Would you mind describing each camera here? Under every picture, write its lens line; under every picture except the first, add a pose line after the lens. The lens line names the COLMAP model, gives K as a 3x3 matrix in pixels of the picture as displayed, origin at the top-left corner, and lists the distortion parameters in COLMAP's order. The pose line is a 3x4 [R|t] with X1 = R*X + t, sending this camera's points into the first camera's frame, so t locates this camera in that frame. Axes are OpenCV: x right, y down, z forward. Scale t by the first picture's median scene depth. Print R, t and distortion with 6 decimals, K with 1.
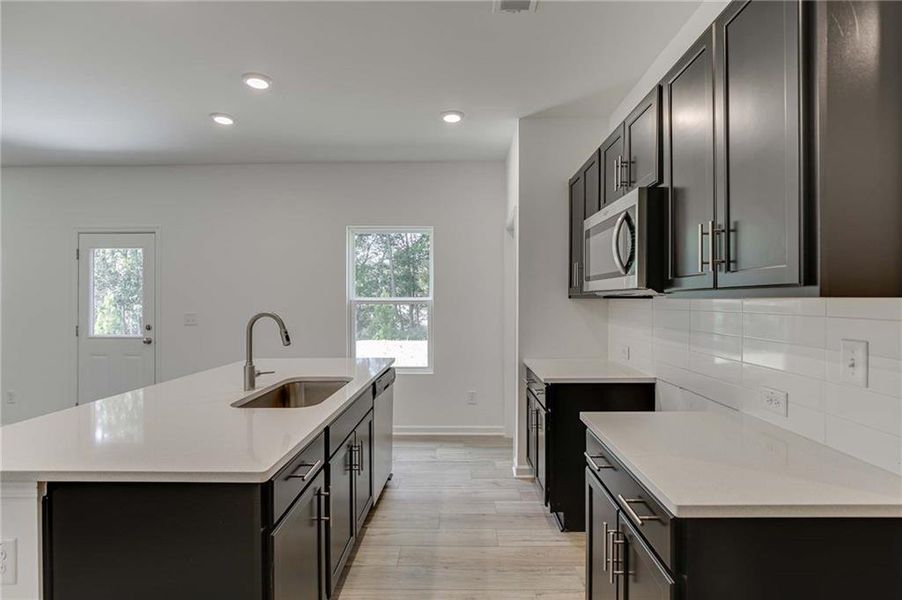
lens RADIAL K [[433.1, 0, 456.4], [0, 433.1, 298.8], [0, 0, 1]] dist [-0.003573, 0.000054]
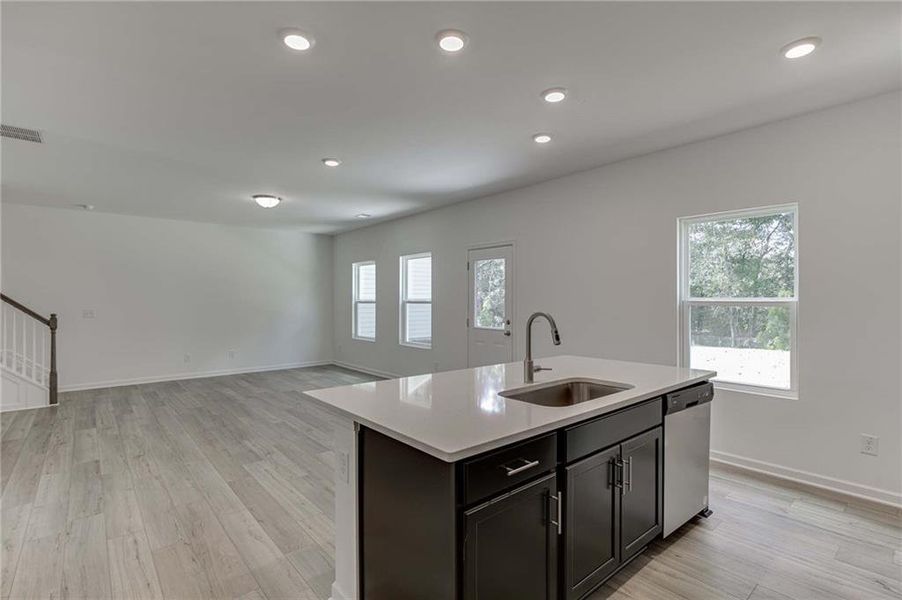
lens RADIAL K [[433.1, 0, 456.4], [0, 433.1, 298.8], [0, 0, 1]] dist [-0.003573, 0.000054]
pose [[0.672502, 0.000524, -0.740095, 0.136856], [-0.000834, 1.000000, -0.000049, -0.000833], [0.740095, 0.000650, 0.672502, 0.085400]]
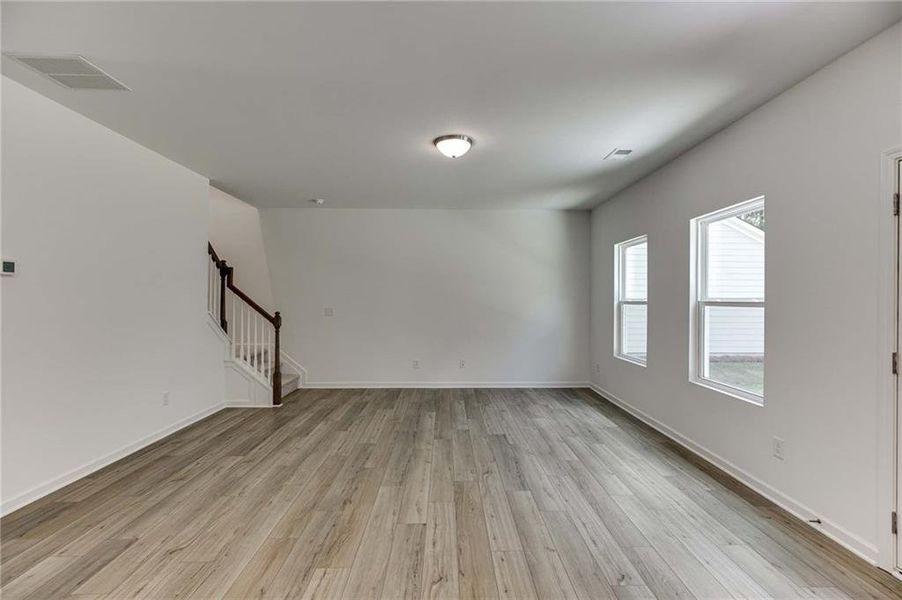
lens RADIAL K [[409.2, 0, 451.0], [0, 409.2, 300.0], [0, 0, 1]] dist [0.001235, 0.000649]
pose [[0.046207, 0.004117, -0.998923, -0.619680], [-0.004202, 0.999983, 0.003927, 0.005832], [0.998923, 0.004016, 0.046224, 0.665854]]
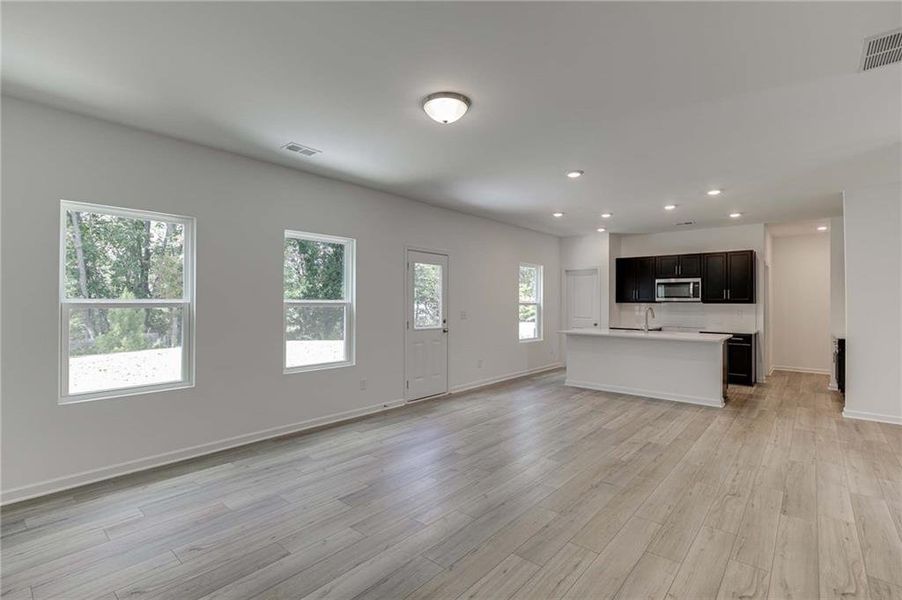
lens RADIAL K [[427.9, 0, 454.6], [0, 427.9, 298.5], [0, 0, 1]] dist [0.000241, 0.006287]
pose [[0.621546, 0.010412, 0.783309, -2.451300], [-0.003861, 0.999940, -0.010228, 0.008278], [-0.783368, 0.003333, 0.621549, 0.130303]]
